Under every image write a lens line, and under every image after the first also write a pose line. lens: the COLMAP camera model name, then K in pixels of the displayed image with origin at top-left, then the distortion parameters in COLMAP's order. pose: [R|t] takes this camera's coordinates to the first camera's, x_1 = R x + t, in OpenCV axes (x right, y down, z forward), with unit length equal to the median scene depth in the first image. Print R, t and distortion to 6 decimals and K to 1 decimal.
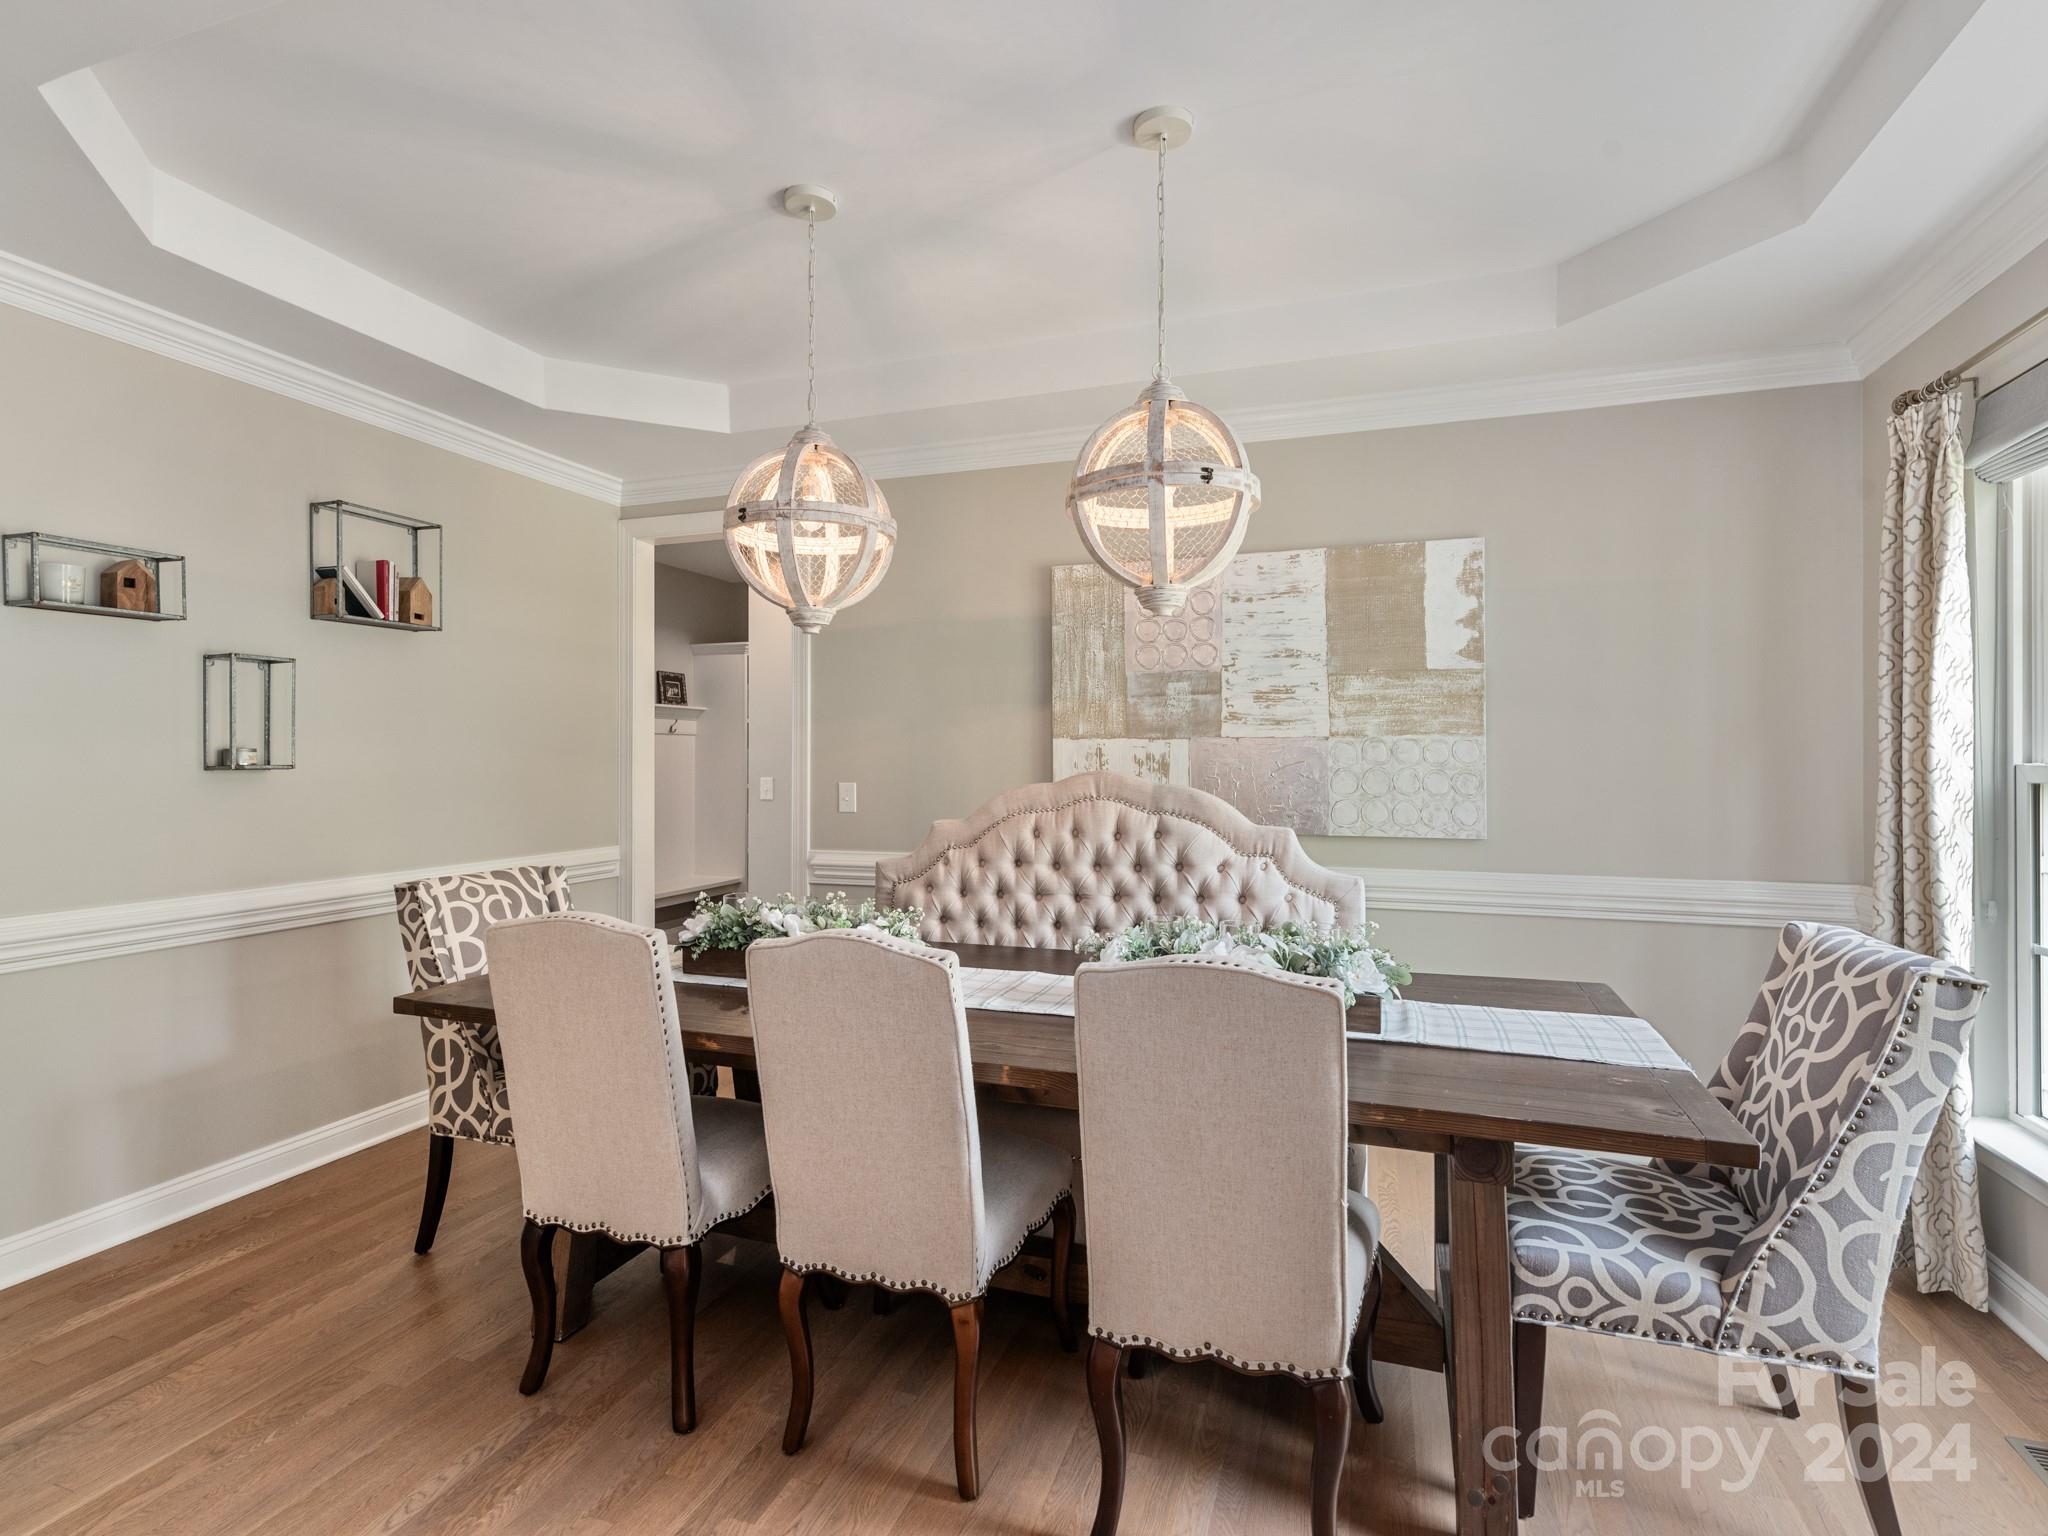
lens RADIAL K [[999.4, 0, 1013.0], [0, 999.4, 746.1], [0, 0, 1]] dist [-0.003447, -0.001595]
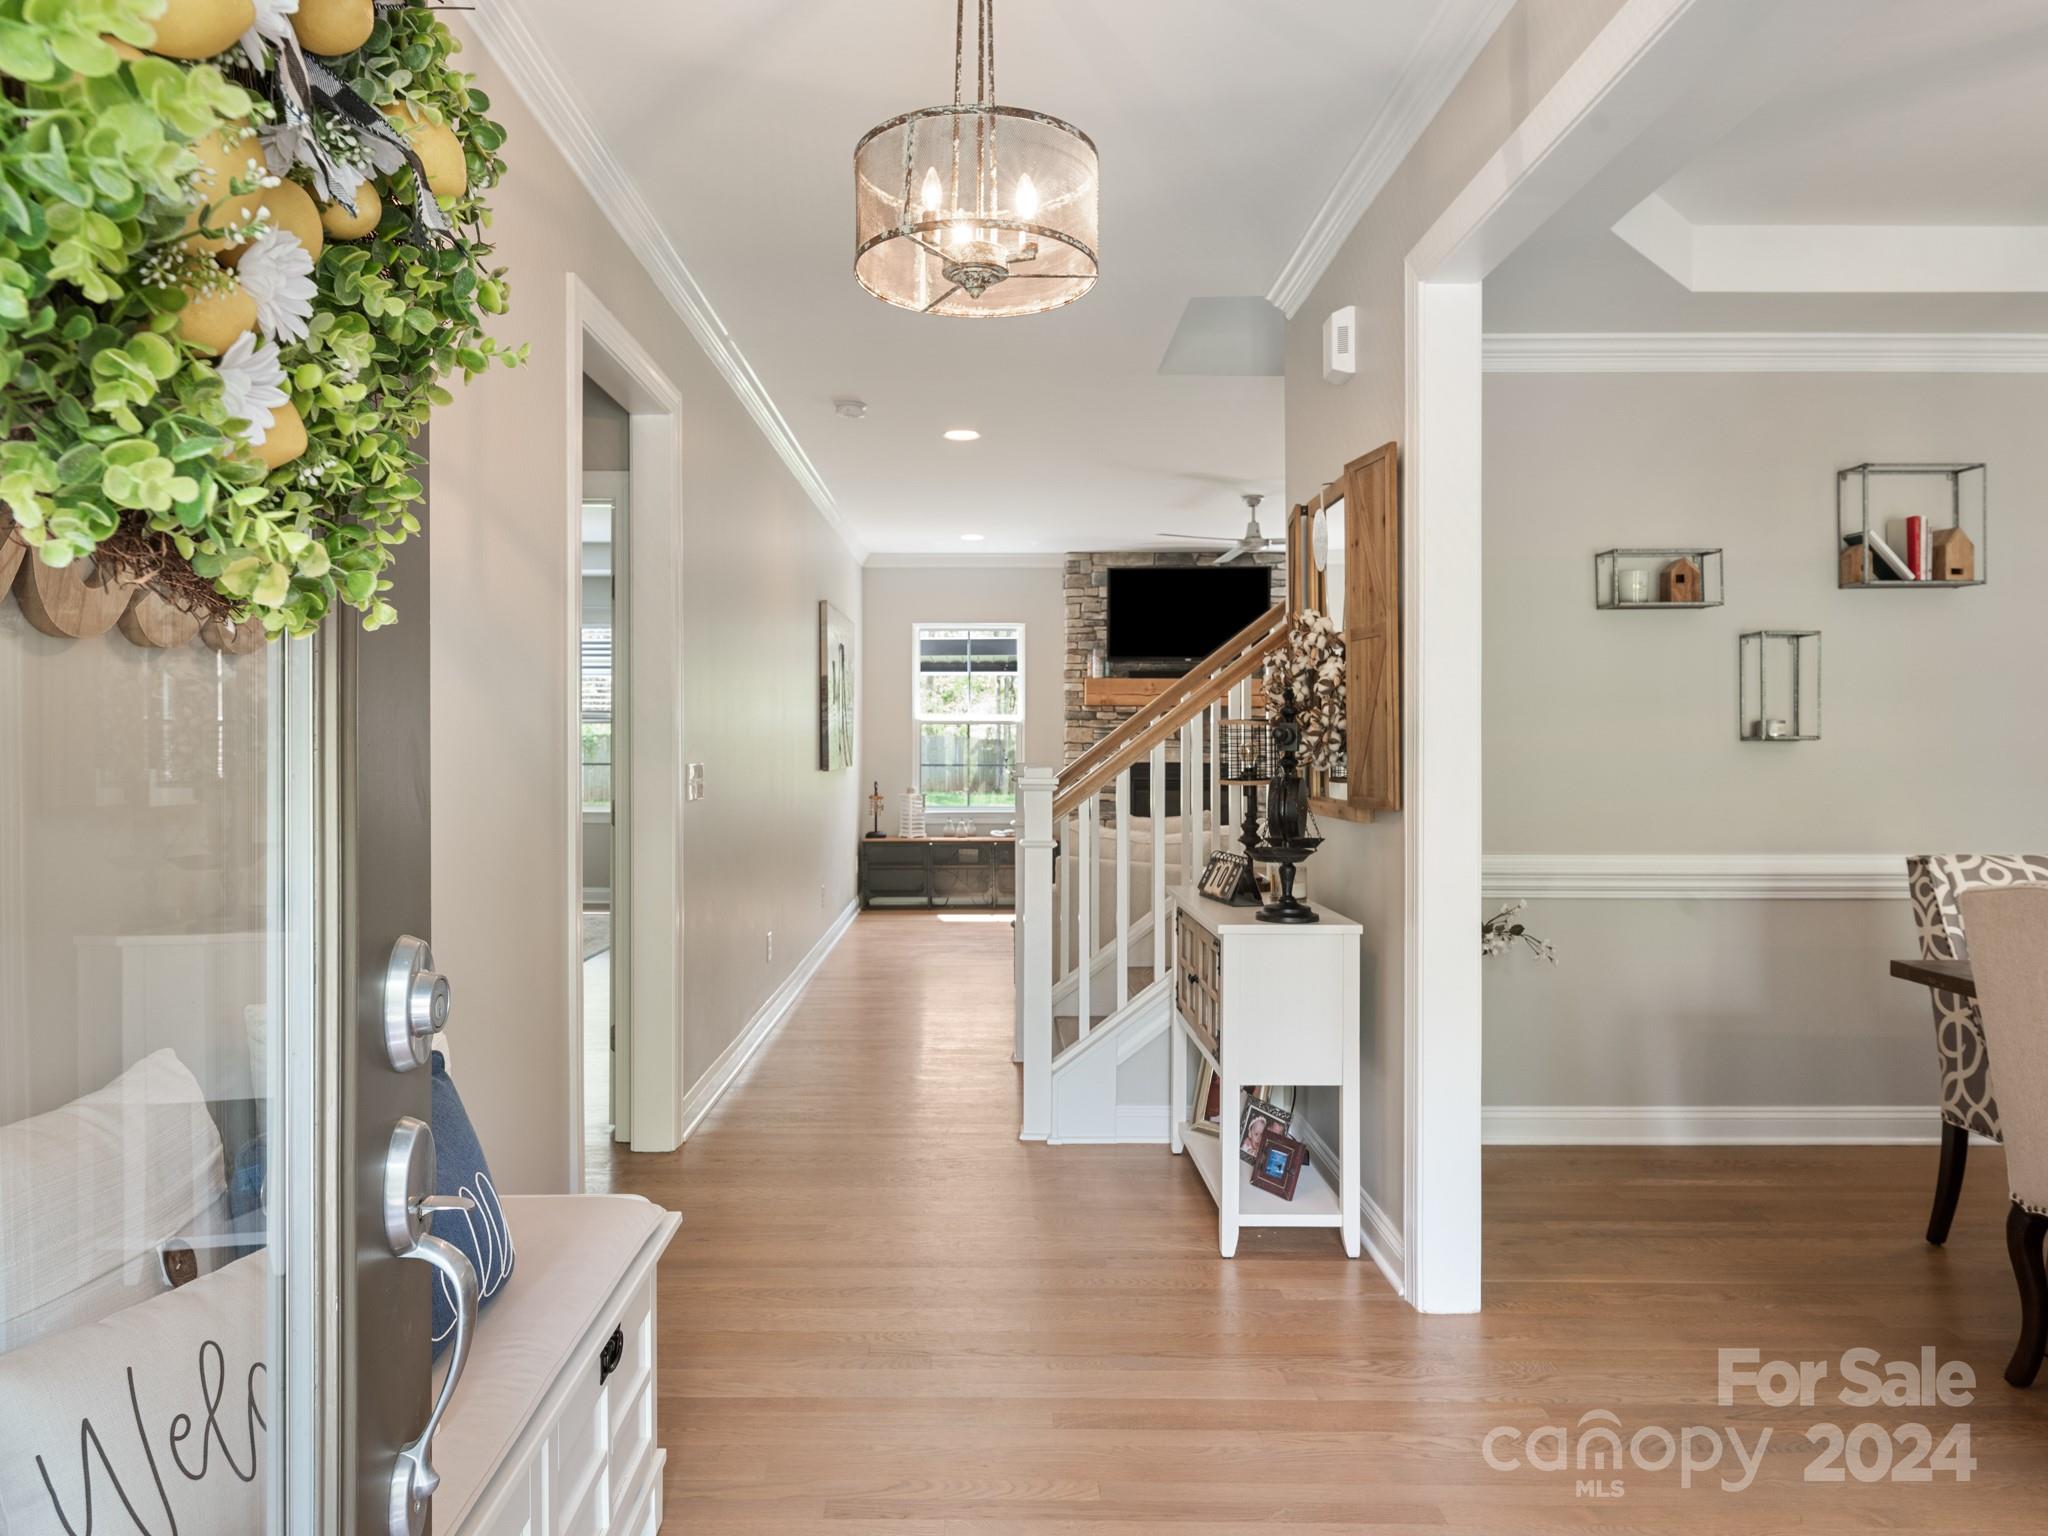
lens RADIAL K [[1340.0, 0, 1014.0], [0, 1340.0, 758.4], [0, 0, 1]] dist [0.002605, 0.001177]
pose [[0.349145, 0.009365, -0.937022, 0.300408], [0.009961, 0.999856, 0.013704, 0.016359], [0.937016, -0.014118, 0.349002, -0.269695]]
